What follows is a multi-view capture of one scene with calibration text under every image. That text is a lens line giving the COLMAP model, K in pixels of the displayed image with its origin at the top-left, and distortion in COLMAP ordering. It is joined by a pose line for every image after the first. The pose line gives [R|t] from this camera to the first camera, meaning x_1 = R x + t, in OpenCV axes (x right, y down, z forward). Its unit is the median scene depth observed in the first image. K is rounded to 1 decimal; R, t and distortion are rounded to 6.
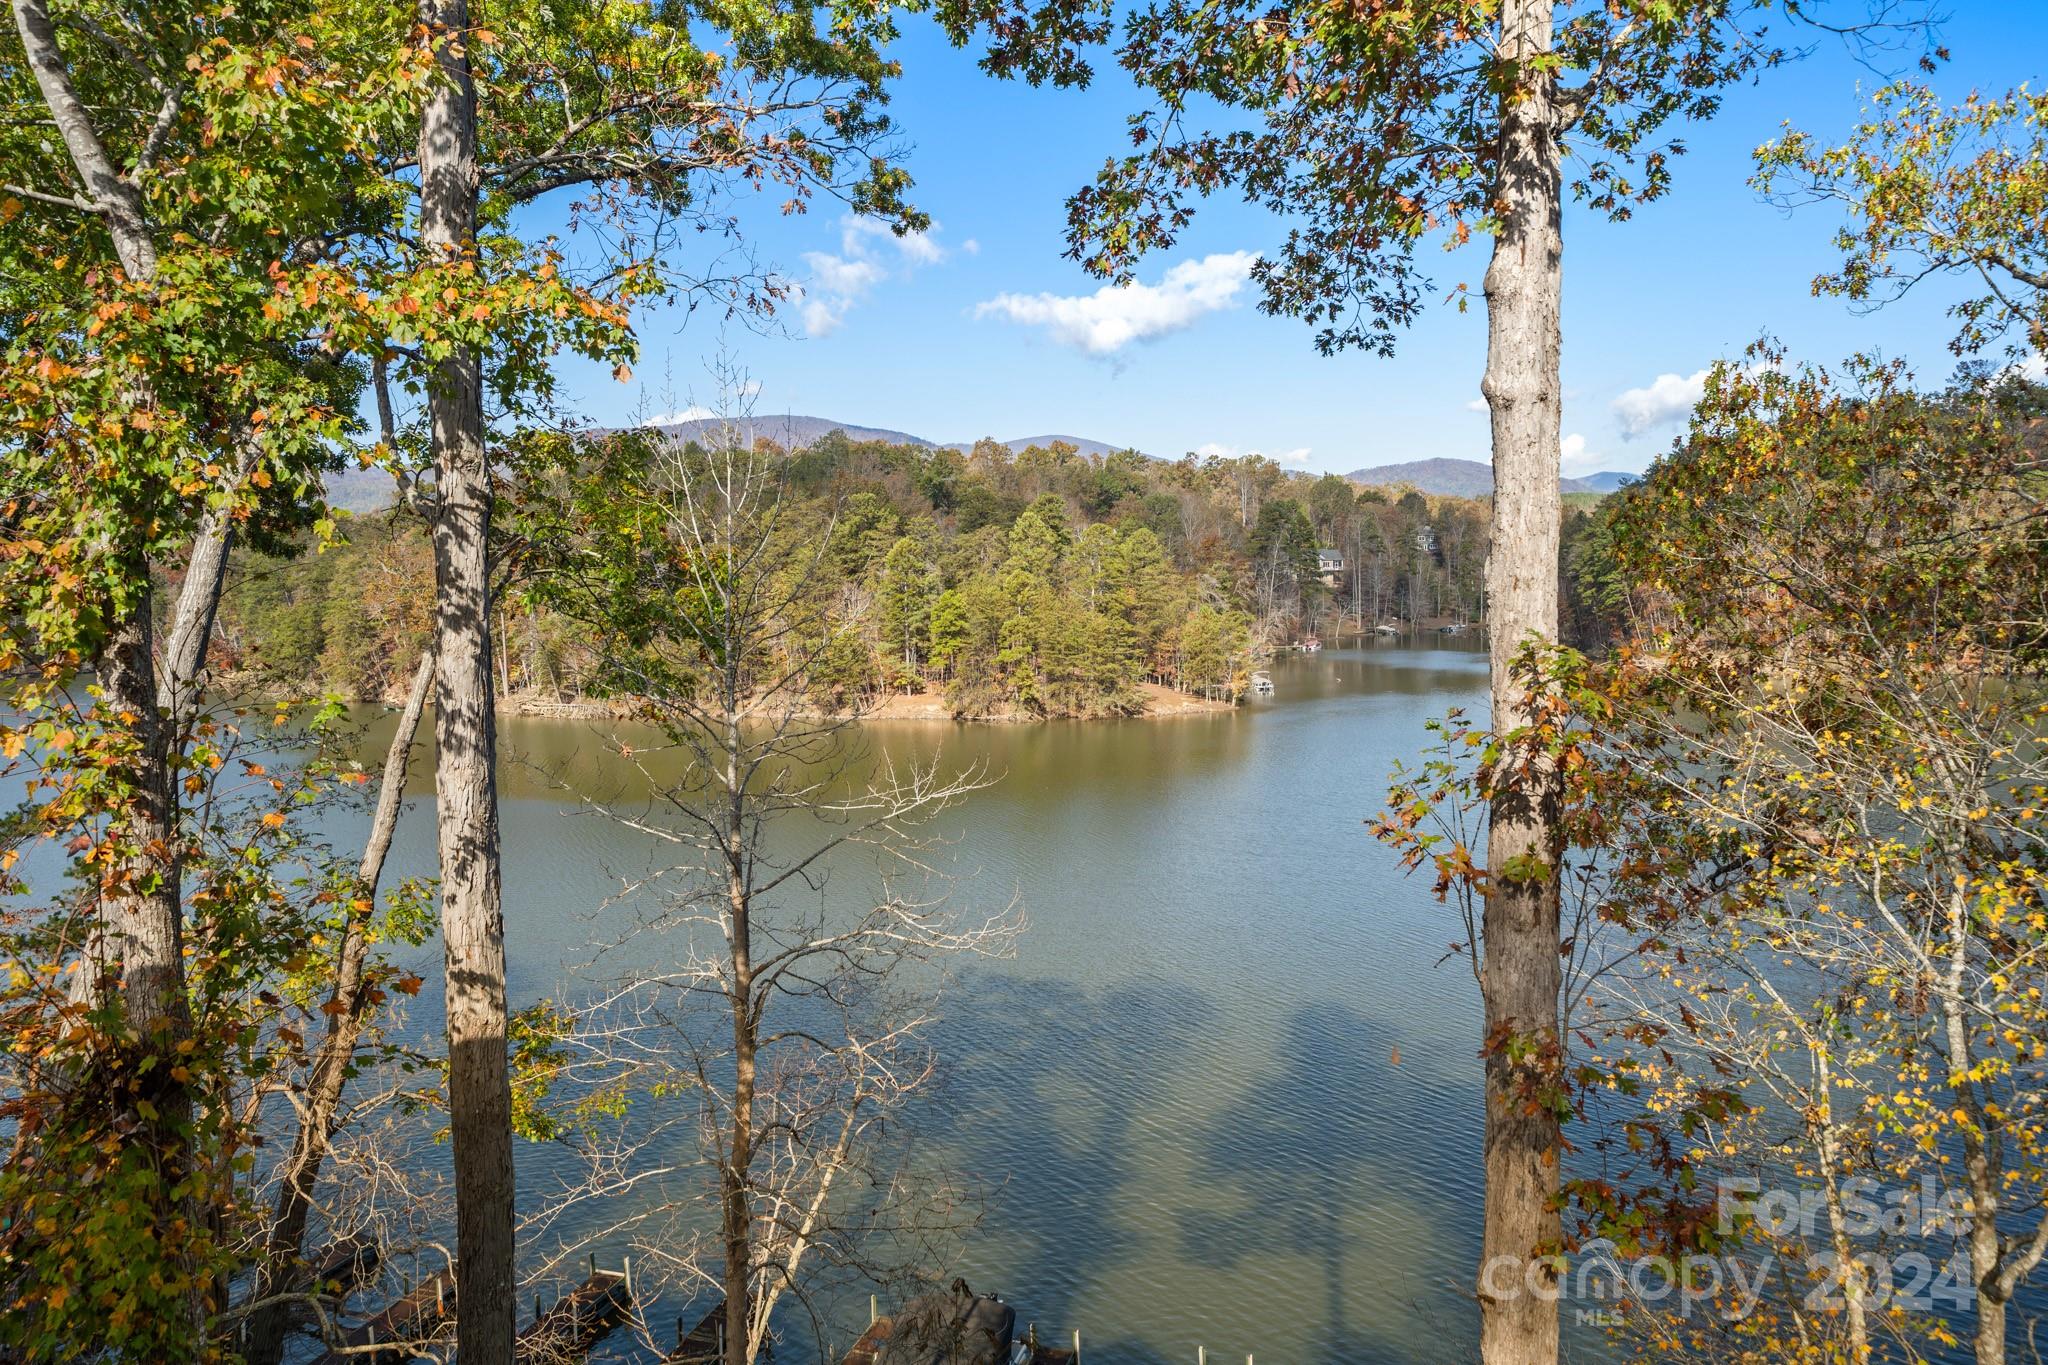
lens RADIAL K [[1366.6, 0, 1023.1], [0, 1366.6, 670.2], [0, 0, 1]] dist [-0.005592, -0.000045]
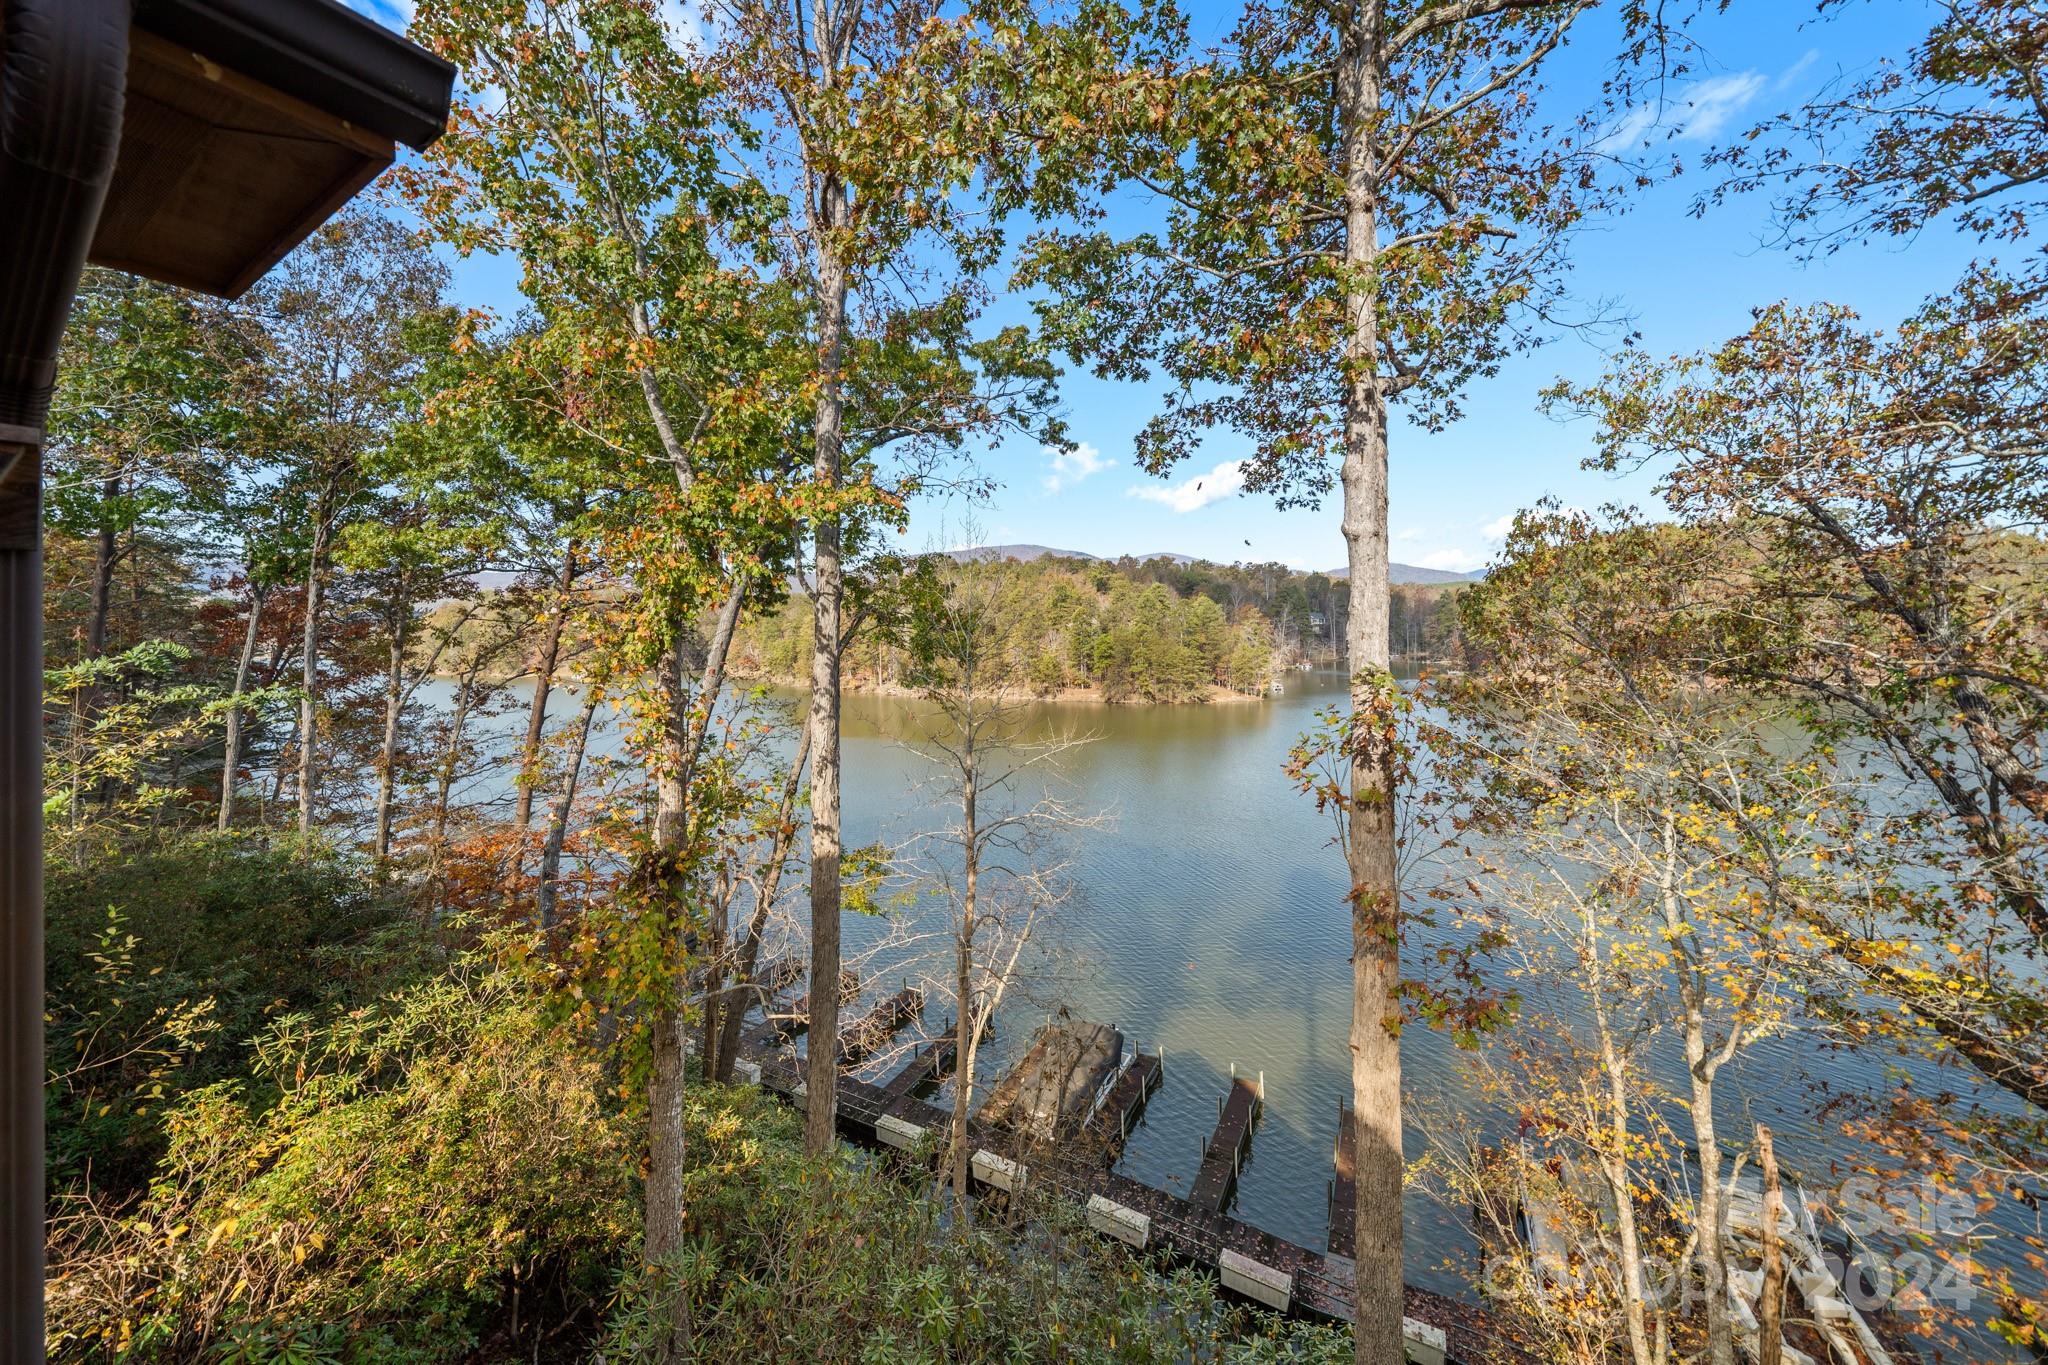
lens RADIAL K [[715.8, 0, 1020.5], [0, 715.8, 618.6], [0, 0, 1]] dist [-0.007151, -0.000111]
pose [[0.984886, 0.003322, -0.173174, 0.041808], [-0.017041, 0.996824, -0.077794, -0.003009], [0.172365, 0.079569, 0.981814, -0.006779]]
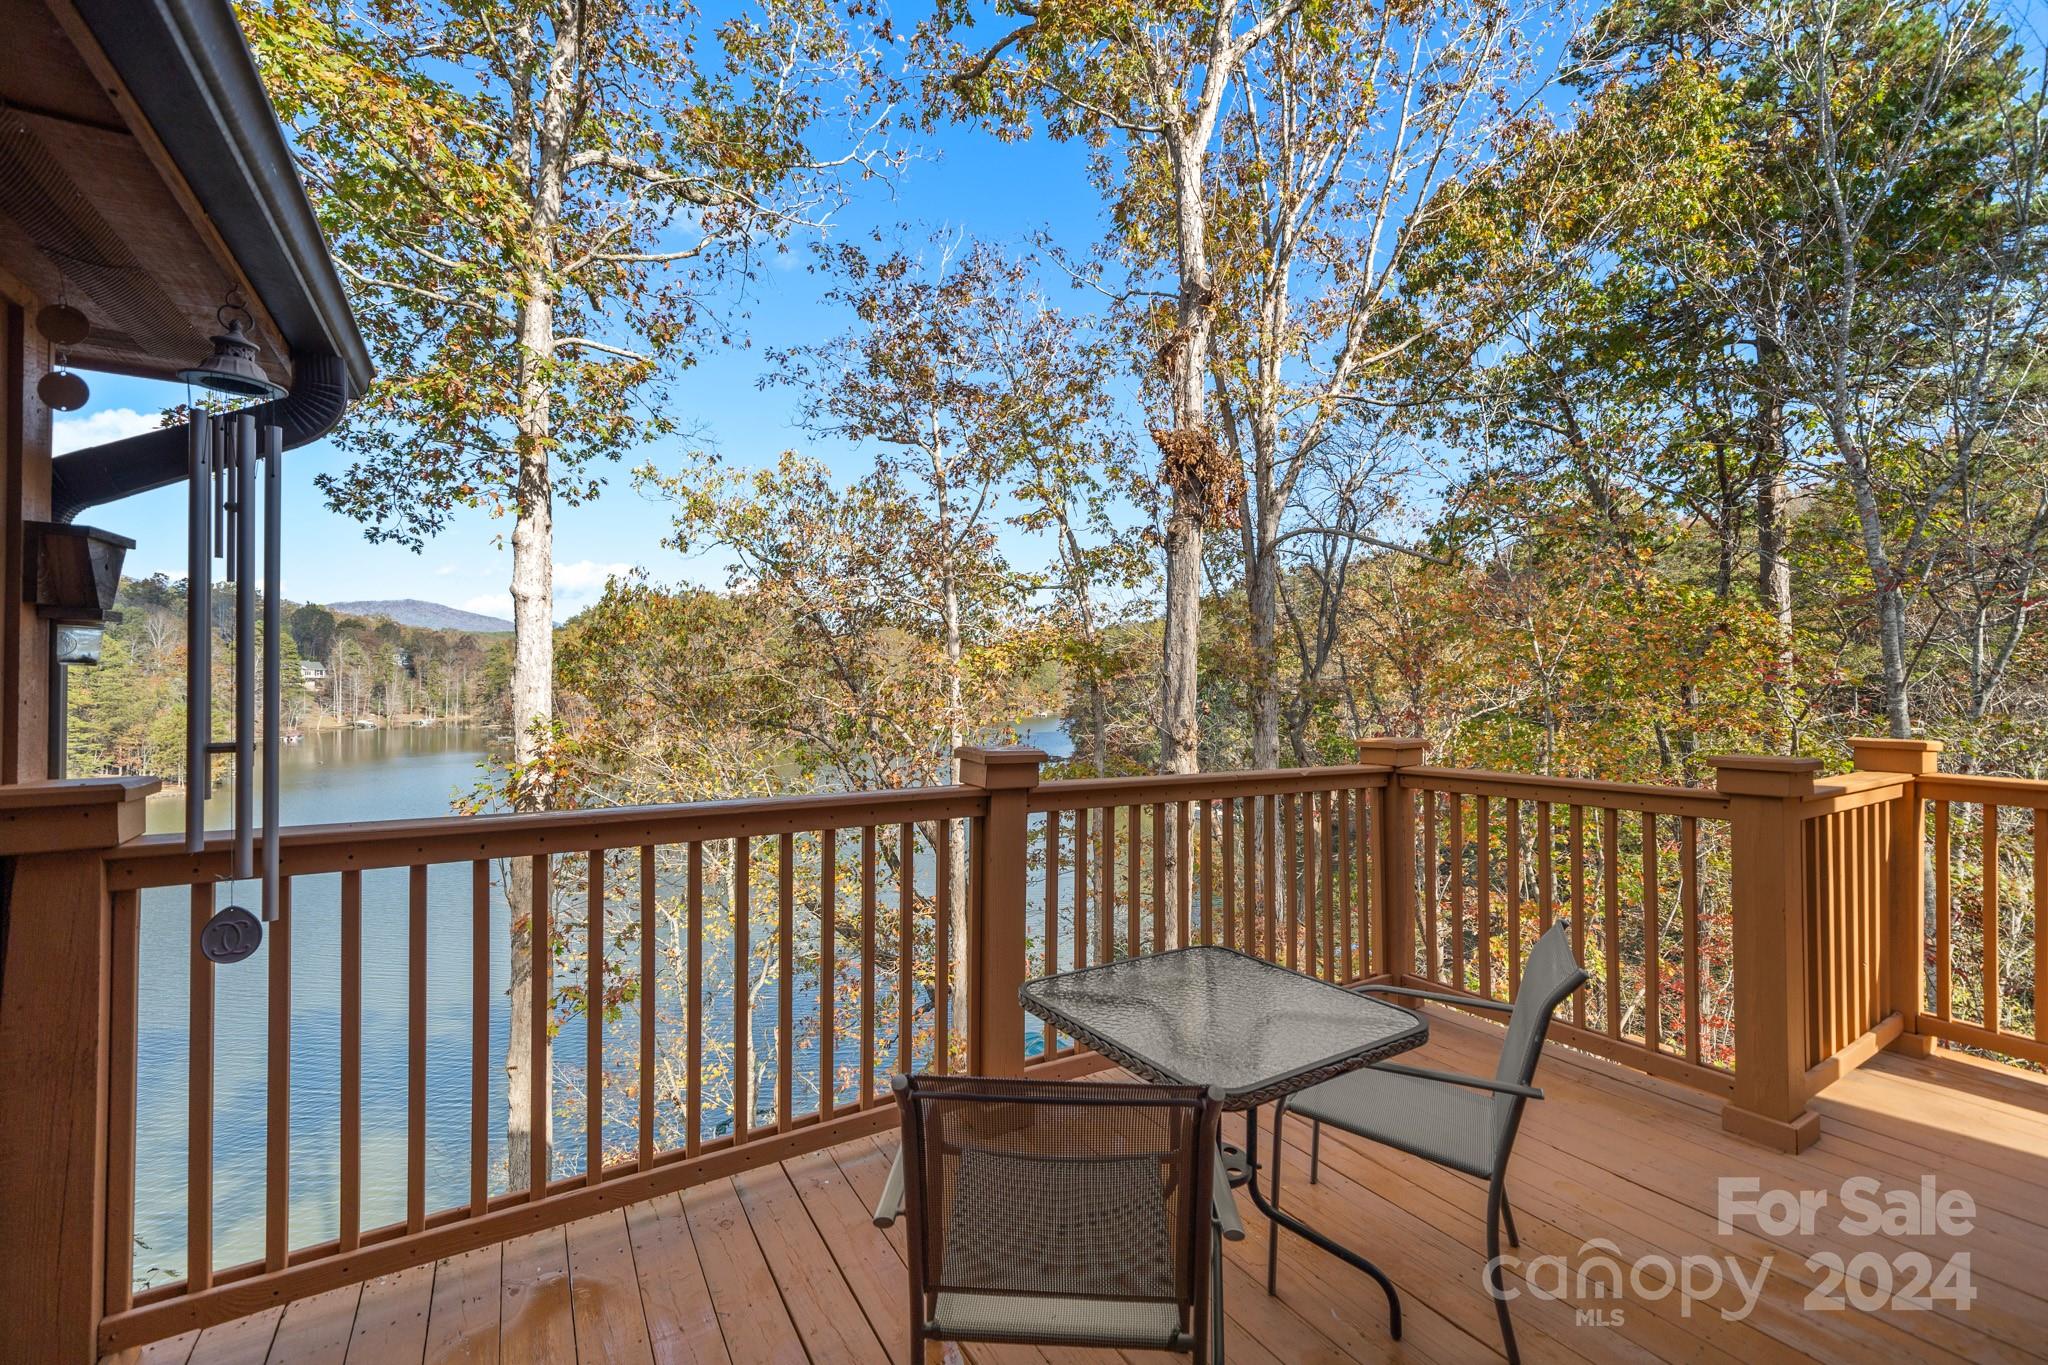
lens RADIAL K [[816.9, 0, 1024.0], [0, 816.9, 682.5], [0, 0, 1]] dist [-0.000463, 0.000050]
pose [[0.589377, 0.025033, 0.807470, -0.093764], [0.036563, 0.997669, -0.057617, 0.011184], [-0.807030, 0.063481, 0.587088, -0.149401]]
